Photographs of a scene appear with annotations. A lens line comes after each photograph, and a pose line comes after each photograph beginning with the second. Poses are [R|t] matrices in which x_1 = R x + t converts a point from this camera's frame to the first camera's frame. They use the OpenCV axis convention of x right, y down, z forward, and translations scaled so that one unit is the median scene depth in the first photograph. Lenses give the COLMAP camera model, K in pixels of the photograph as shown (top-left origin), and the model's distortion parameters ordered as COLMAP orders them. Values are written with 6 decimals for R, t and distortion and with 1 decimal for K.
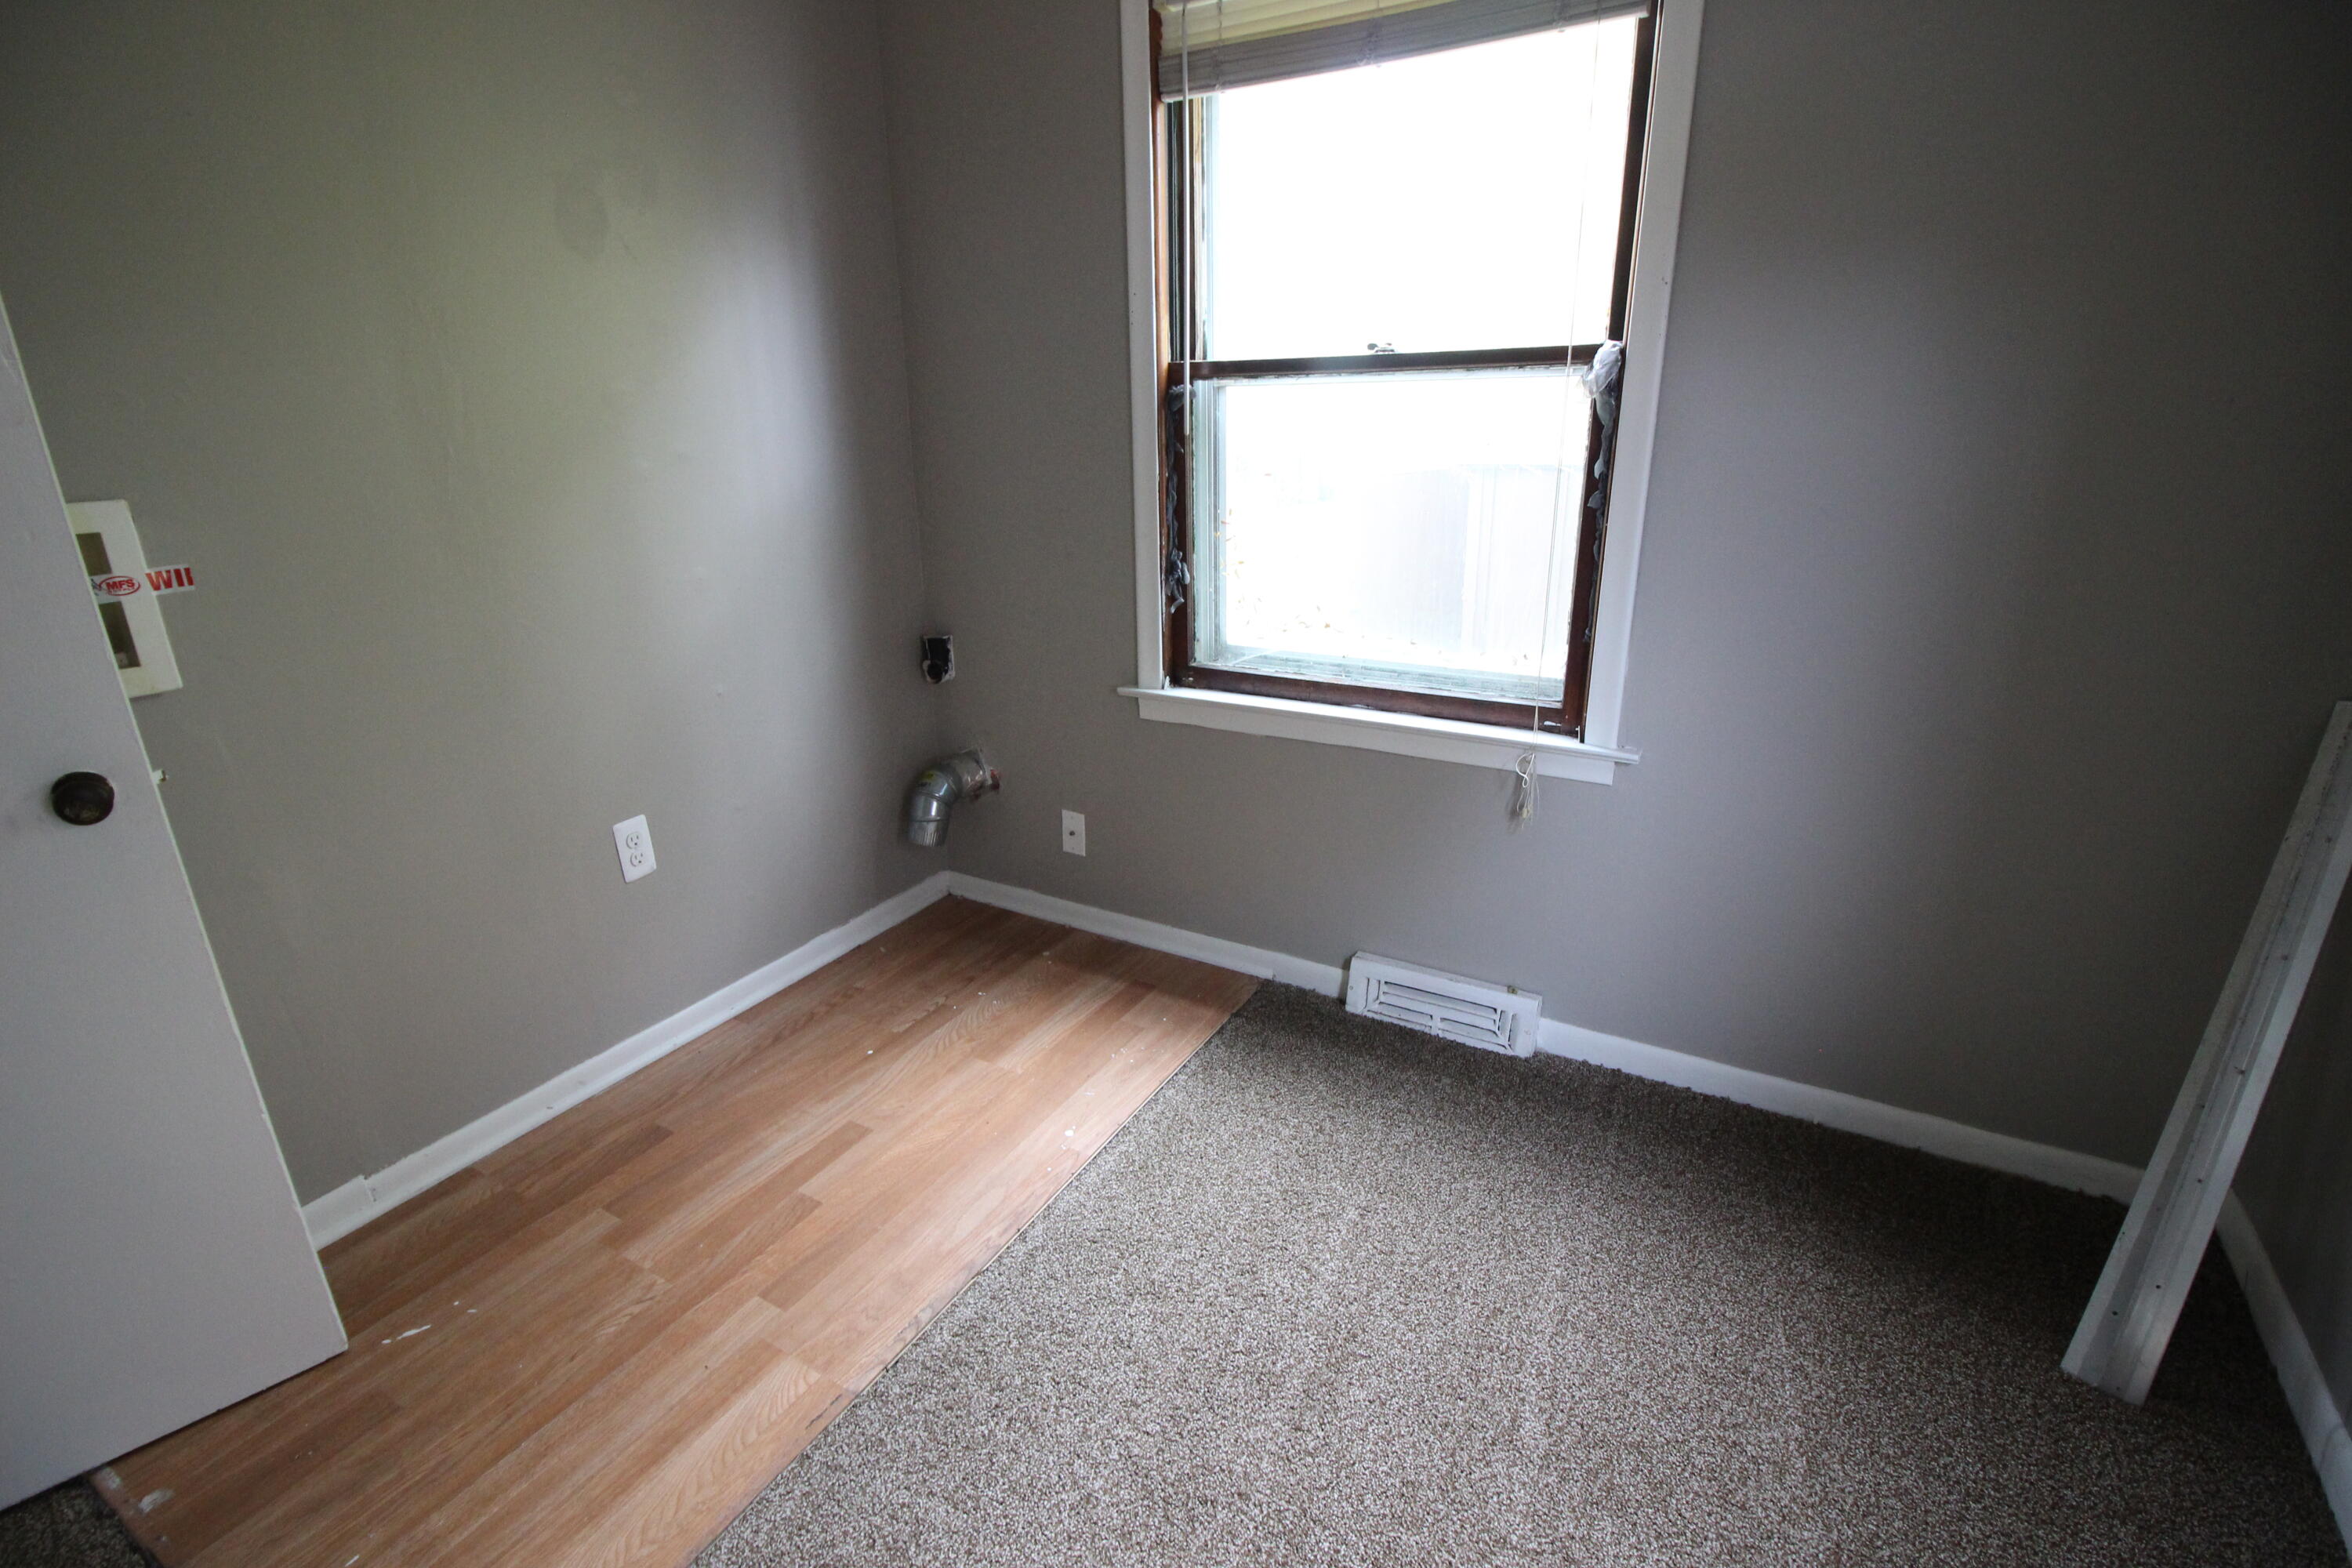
lens RADIAL K [[1092.0, 0, 1184.2], [0, 1092.0, 785.0], [0, 0, 1]] dist [0.004865, -0.001654]
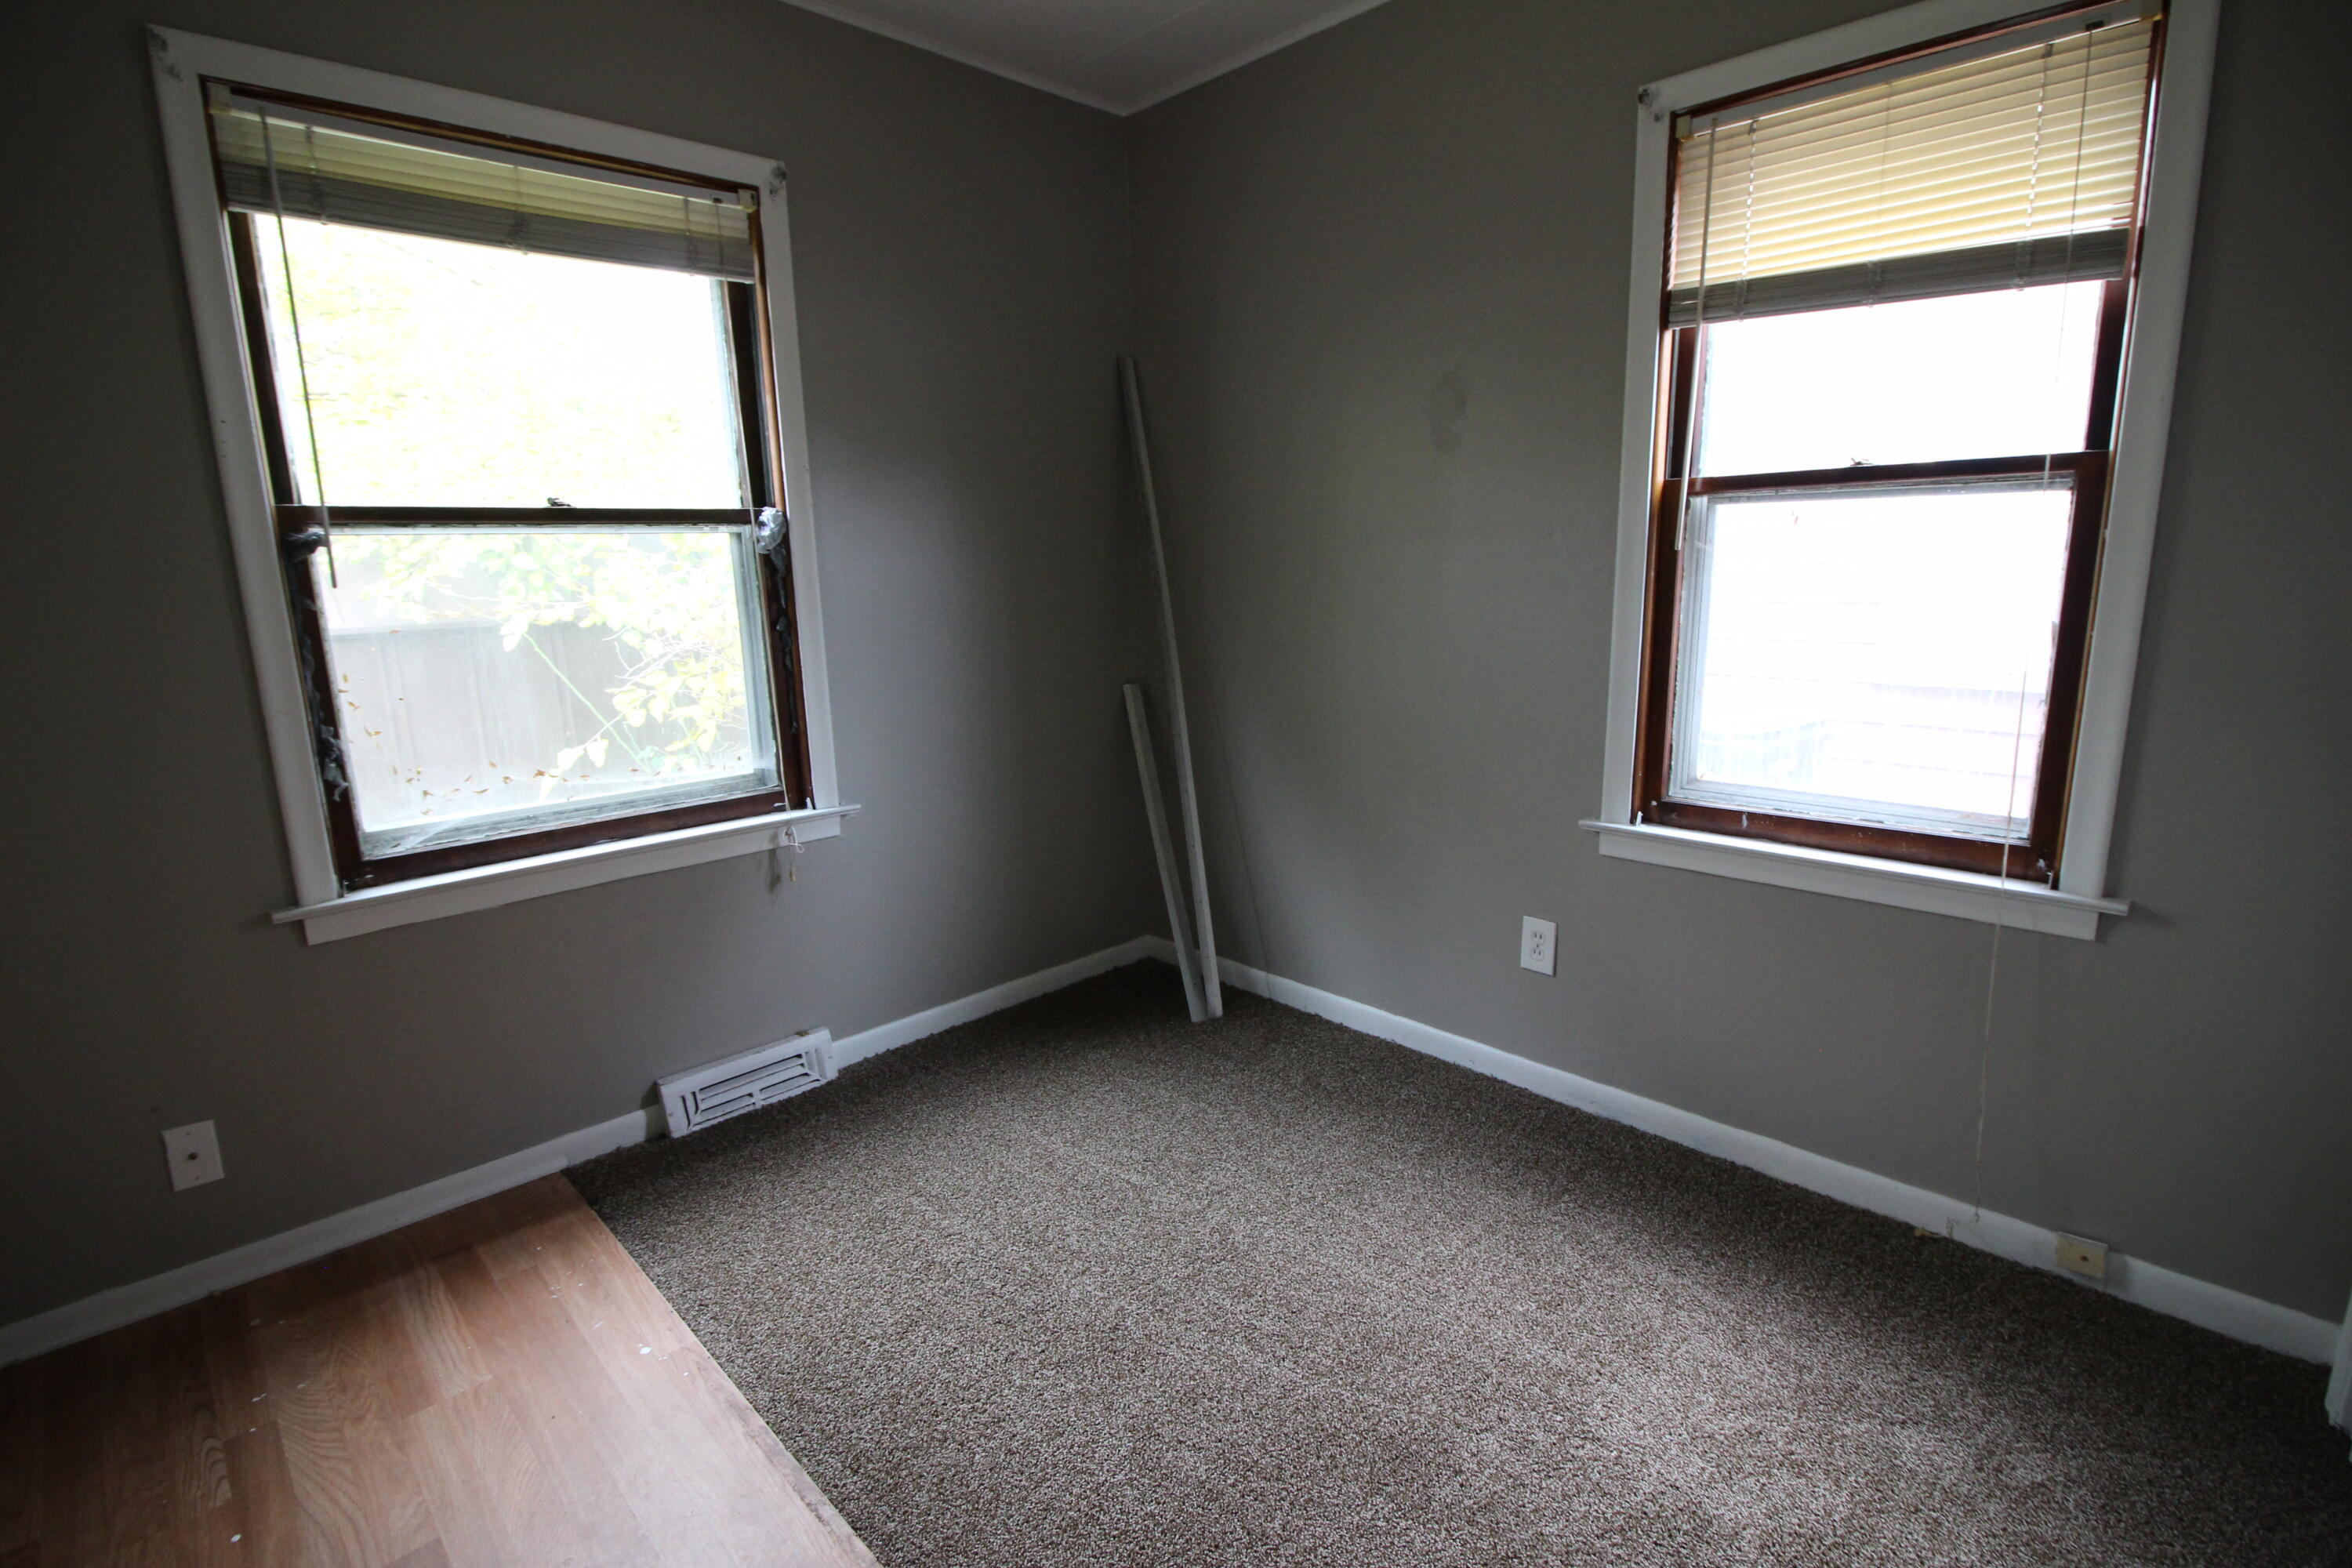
lens RADIAL K [[1092.0, 0, 1189.4], [0, 1092.0, 773.3], [0, 0, 1]] dist [0.004865, -0.001654]
pose [[0.266355, -0.185195, 0.945916, -0.629360], [0.331712, 0.939035, 0.090443, -0.041971], [-0.904998, 0.289682, 0.311548, 0.173899]]
